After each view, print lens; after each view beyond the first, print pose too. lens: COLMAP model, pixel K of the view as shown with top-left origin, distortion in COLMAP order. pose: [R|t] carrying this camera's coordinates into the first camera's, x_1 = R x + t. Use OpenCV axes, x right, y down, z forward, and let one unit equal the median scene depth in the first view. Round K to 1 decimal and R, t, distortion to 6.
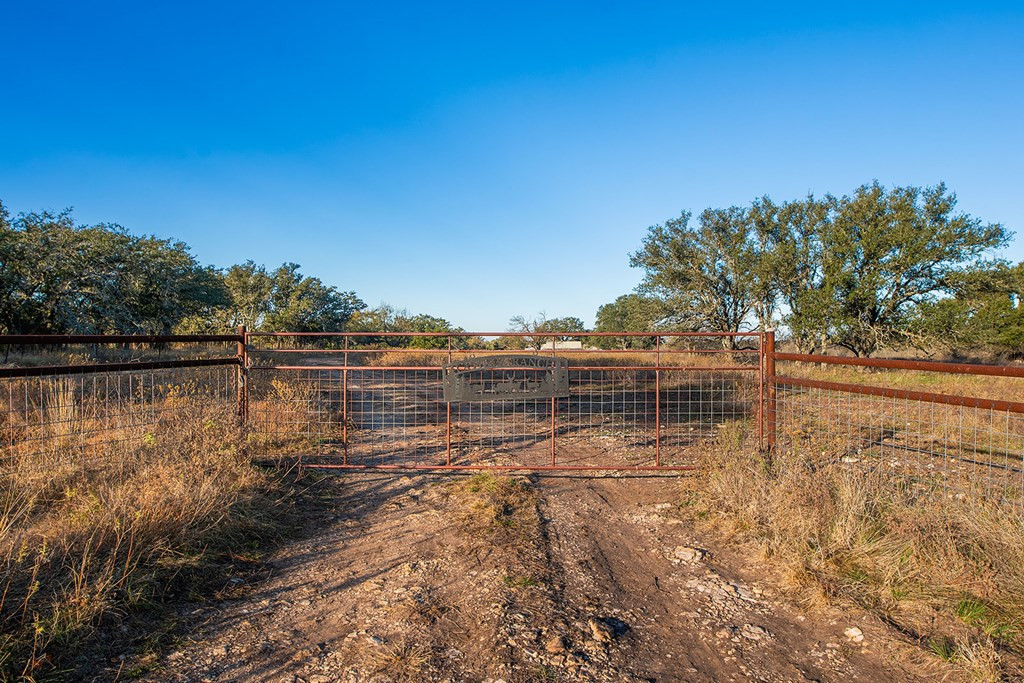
lens RADIAL K [[653.3, 0, 508.2], [0, 653.3, 345.4], [0, 0, 1]] dist [-0.023651, 0.001667]
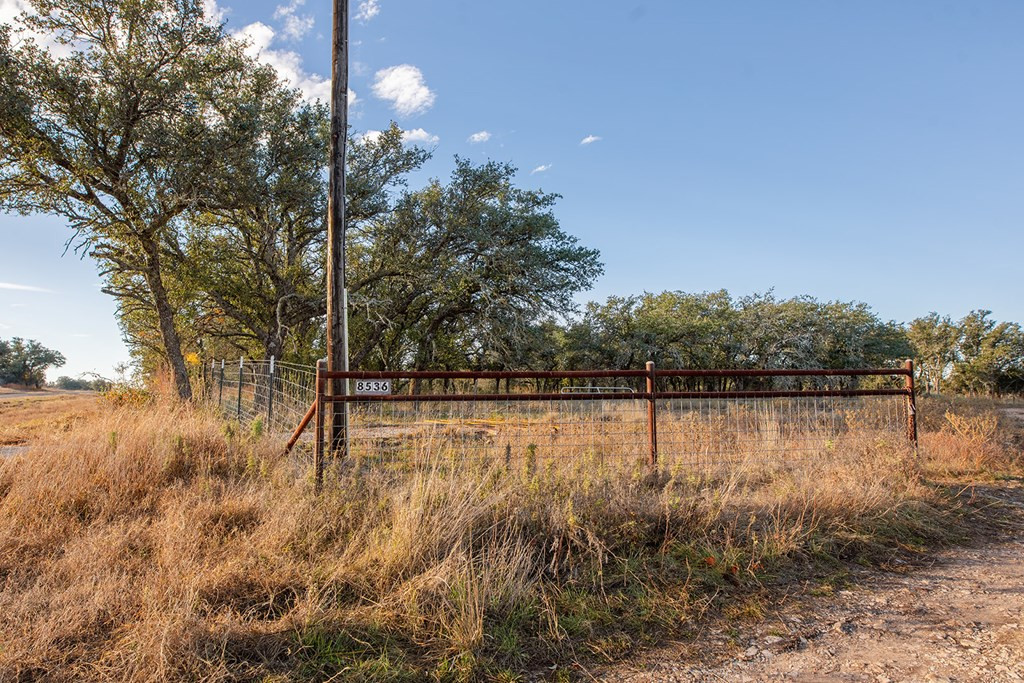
lens RADIAL K [[653.3, 0, 508.2], [0, 653.3, 345.4], [0, 0, 1]] dist [-0.023651, 0.001667]
pose [[0.544933, -0.092054, -0.833411, 0.102980], [-0.005217, 0.993564, -0.113155, 0.049759], [0.838463, 0.066010, 0.540945, -0.132430]]
